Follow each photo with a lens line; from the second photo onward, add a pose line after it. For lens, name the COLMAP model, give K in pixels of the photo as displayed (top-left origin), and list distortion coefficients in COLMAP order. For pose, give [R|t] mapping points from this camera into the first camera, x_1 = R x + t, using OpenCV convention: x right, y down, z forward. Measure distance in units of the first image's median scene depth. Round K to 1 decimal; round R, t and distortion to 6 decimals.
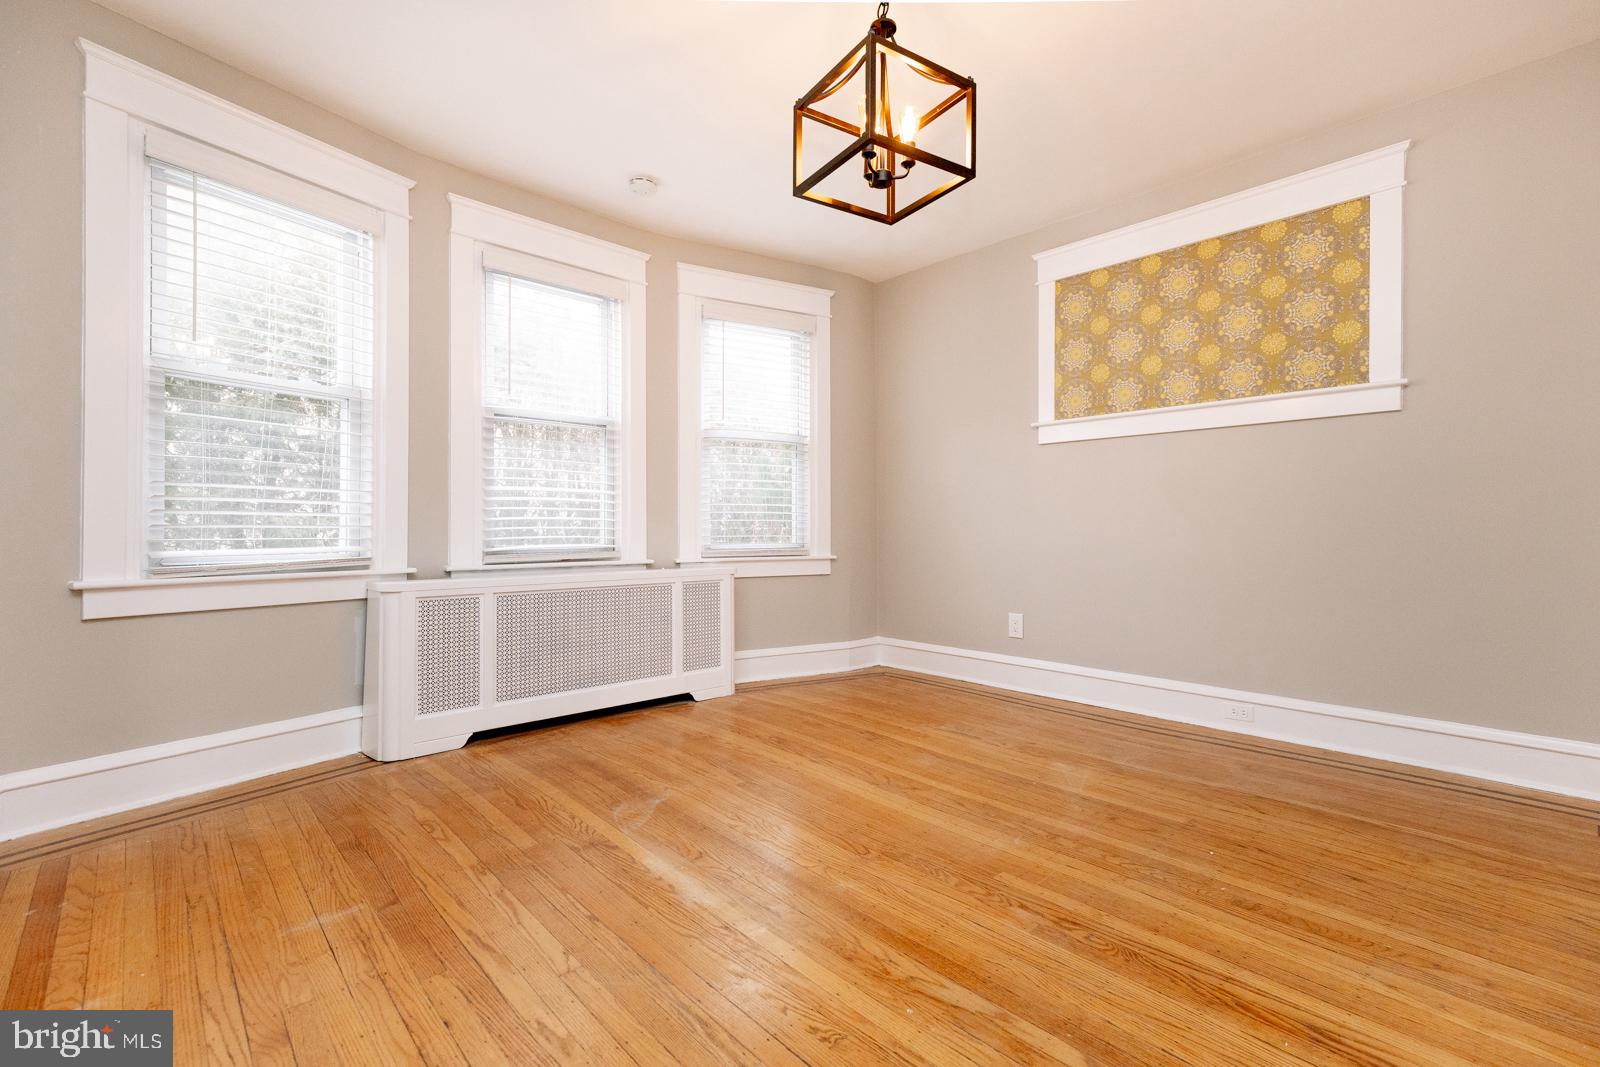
lens RADIAL K [[738.0, 0, 833.5], [0, 738.0, 519.1], [0, 0, 1]] dist [0.009114, -0.000613]
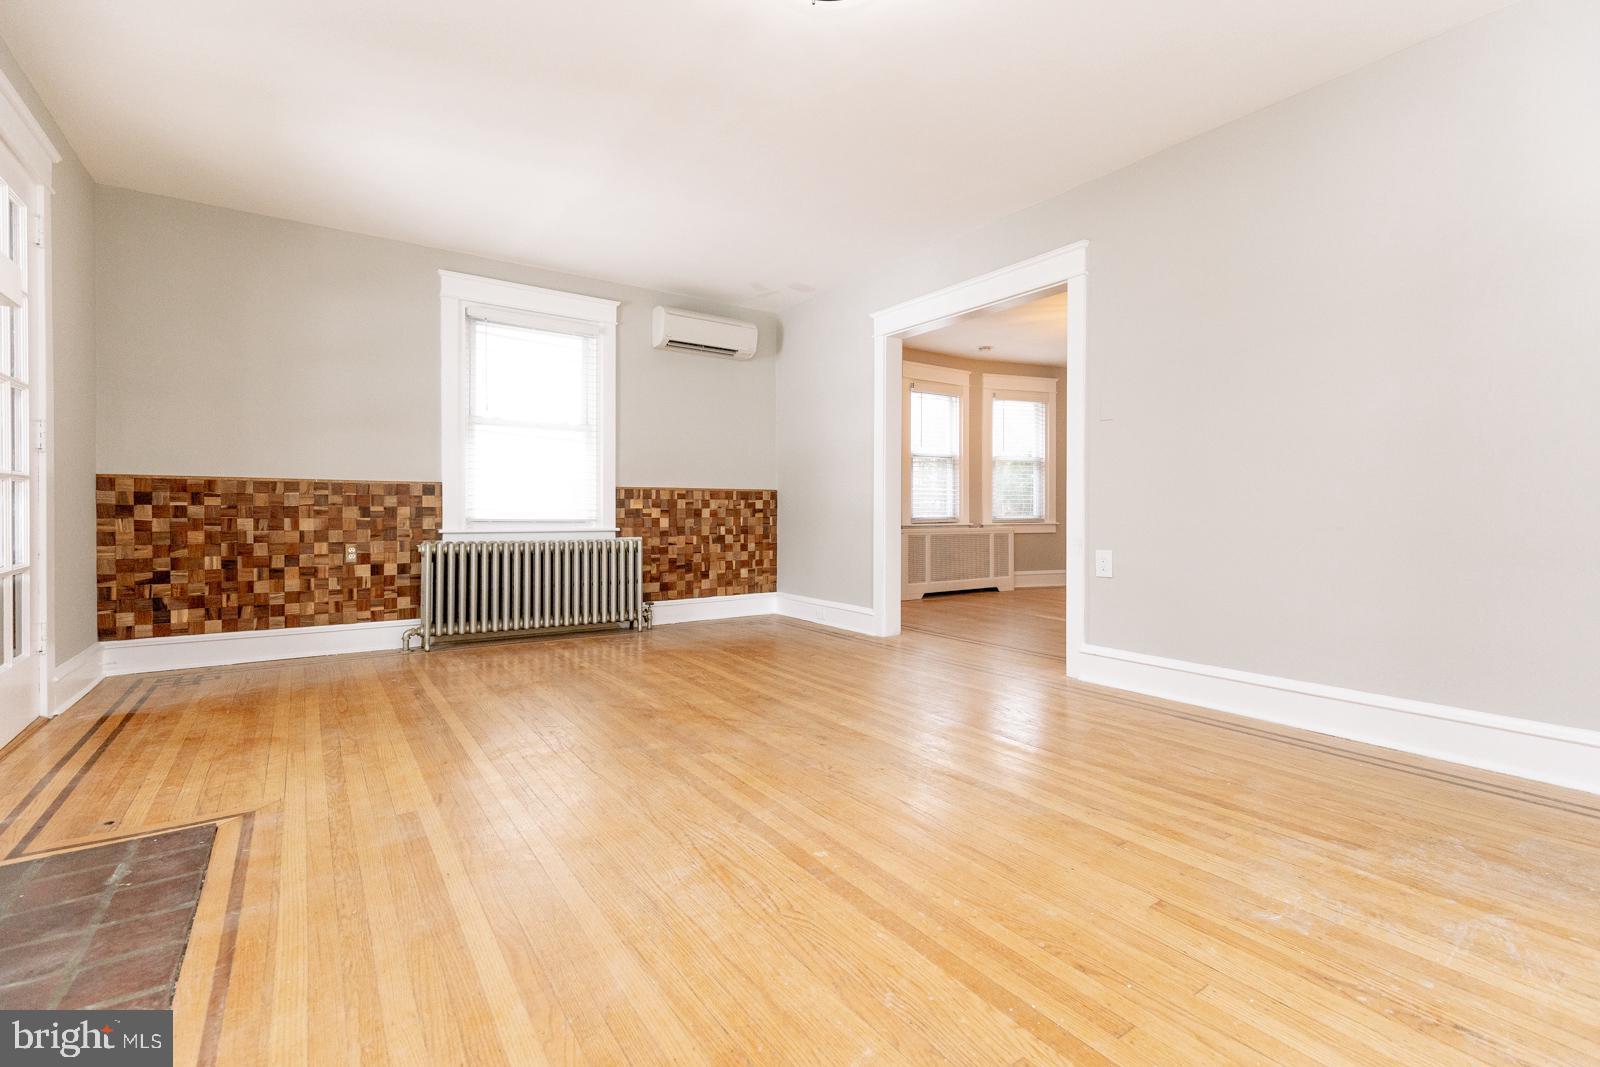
lens RADIAL K [[738.0, 0, 856.5], [0, 738.0, 525.4], [0, 0, 1]] dist [0.009114, -0.000613]
pose [[0.990250, 0.005642, -0.139191, -0.359022], [-0.000754, 0.999382, 0.035143, -0.013496], [0.139303, -0.034695, 0.989642, -1.327500]]
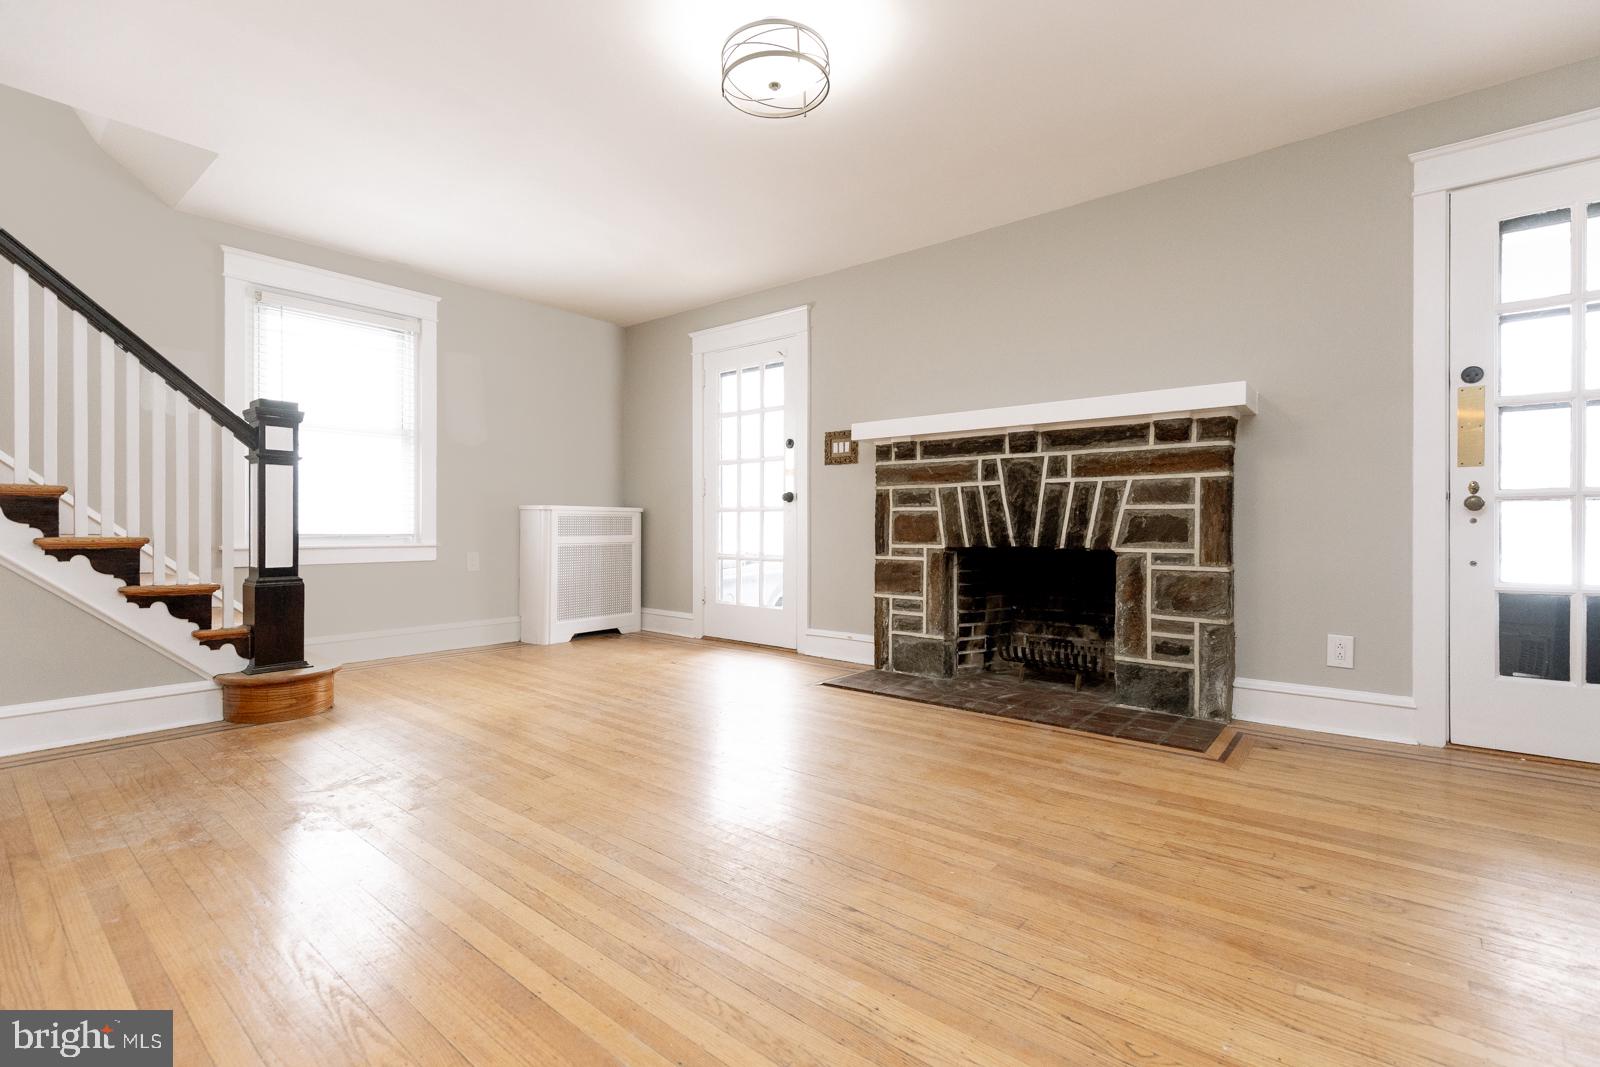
lens RADIAL K [[738.0, 0, 823.6], [0, 738.0, 531.0], [0, 0, 1]] dist [0.009114, -0.000613]
pose [[-0.992352, -0.000362, -0.123443, -0.425570], [0.000855, 0.999952, -0.009810, 0.010011], [0.123441, -0.009841, -0.992303, 0.068541]]
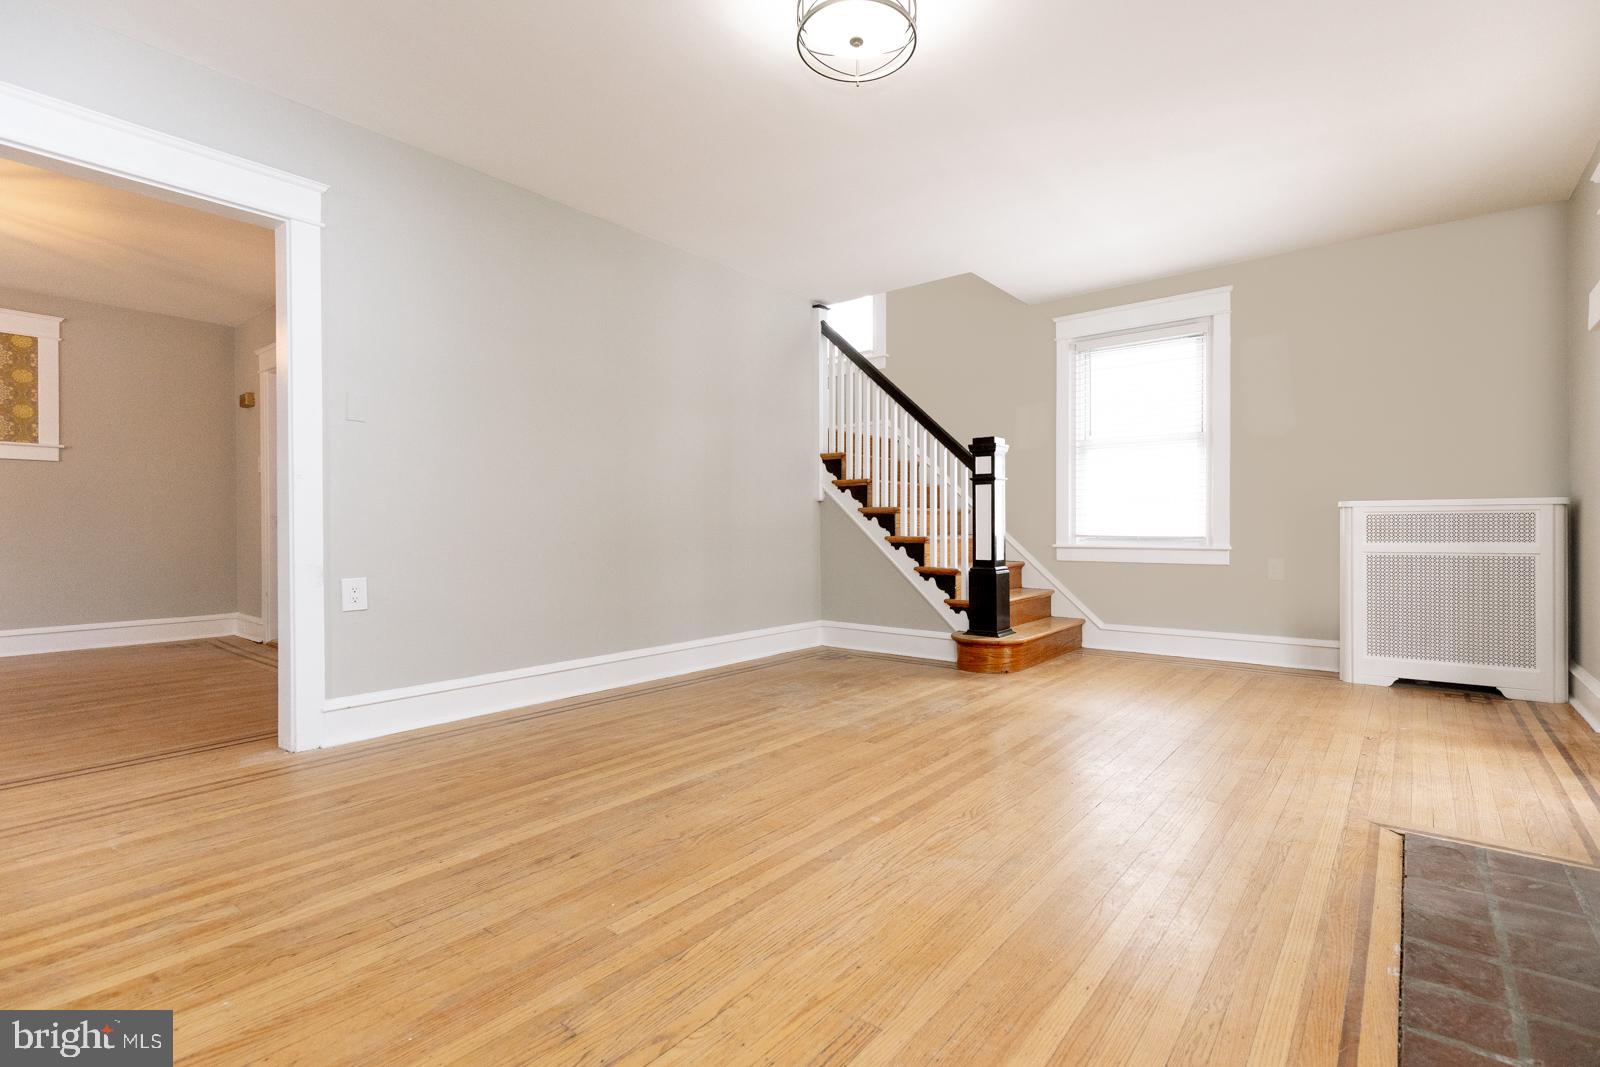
lens RADIAL K [[738.0, 0, 828.3], [0, 738.0, 535.4], [0, 0, 1]] dist [0.009114, -0.000613]
pose [[-0.124470, -0.013558, 0.992131, -1.177788], [-0.014418, 0.999826, 0.011854, -0.009365], [-0.992119, -0.012829, -0.124643, -0.604047]]
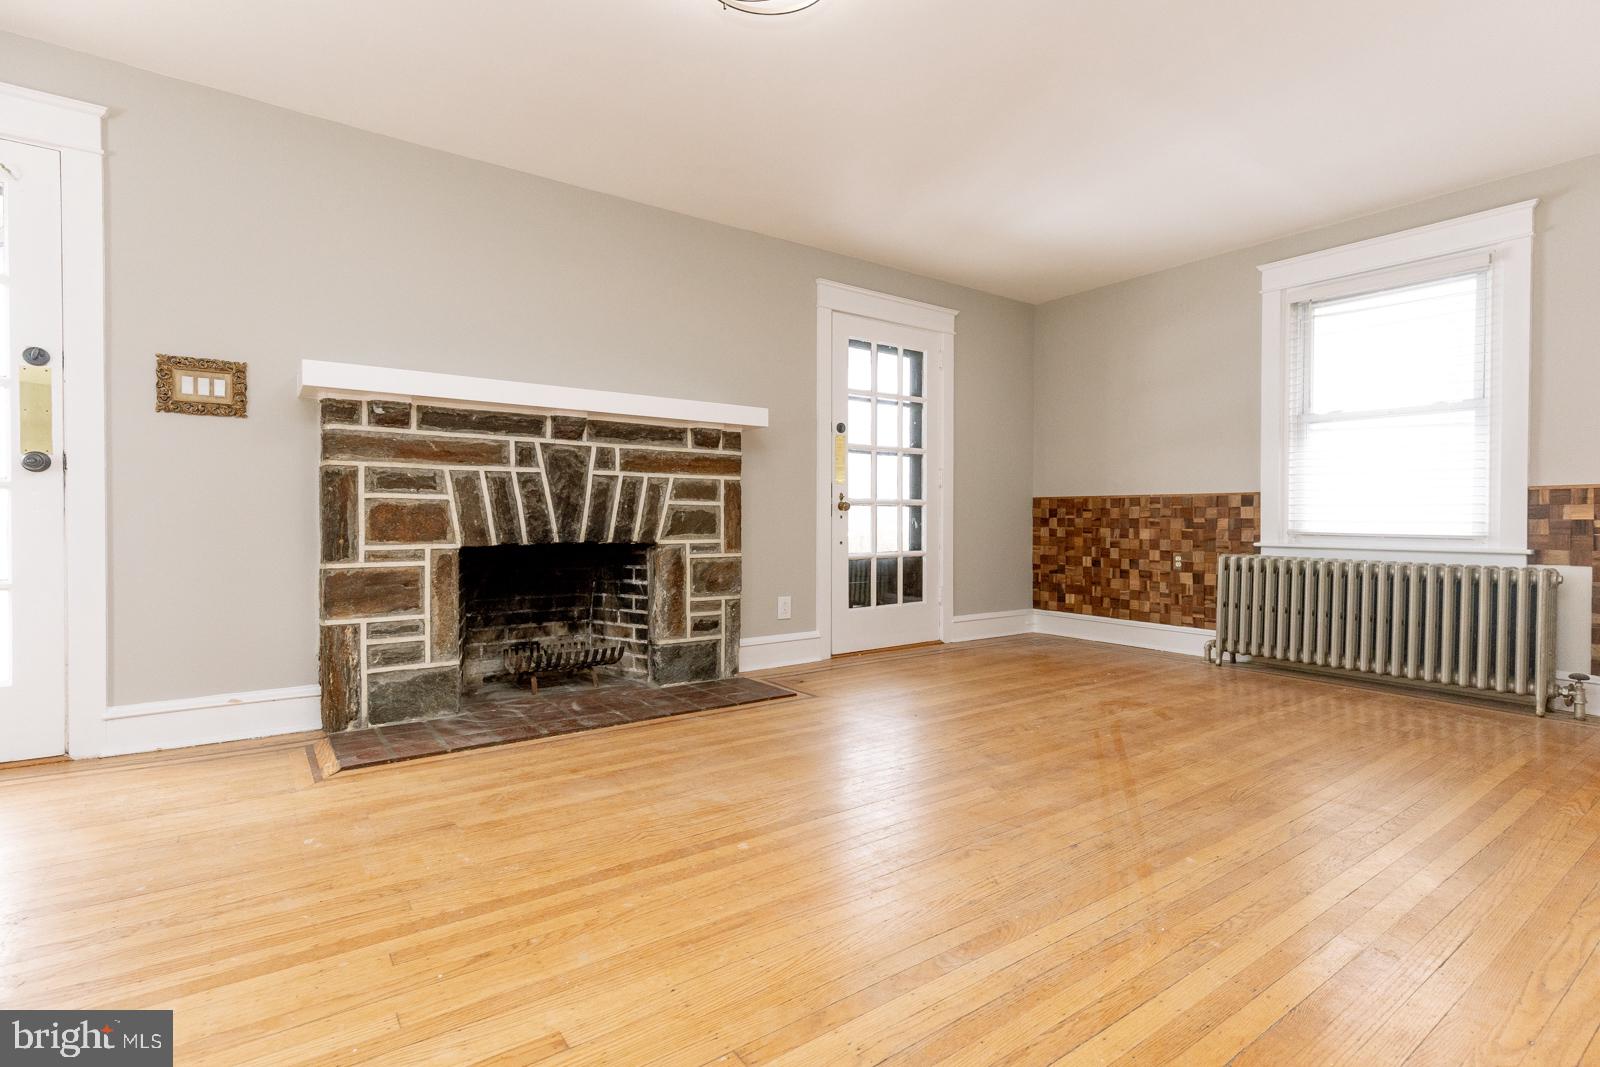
lens RADIAL K [[738.0, 0, 785.7], [0, 738.0, 529.1], [0, 0, 1]] dist [0.009114, -0.000613]
pose [[-0.156416, 0.013978, -0.987592, 0.150811], [0.012252, 0.999850, 0.012211, -0.005143], [0.987615, -0.010190, -0.156564, -0.603443]]
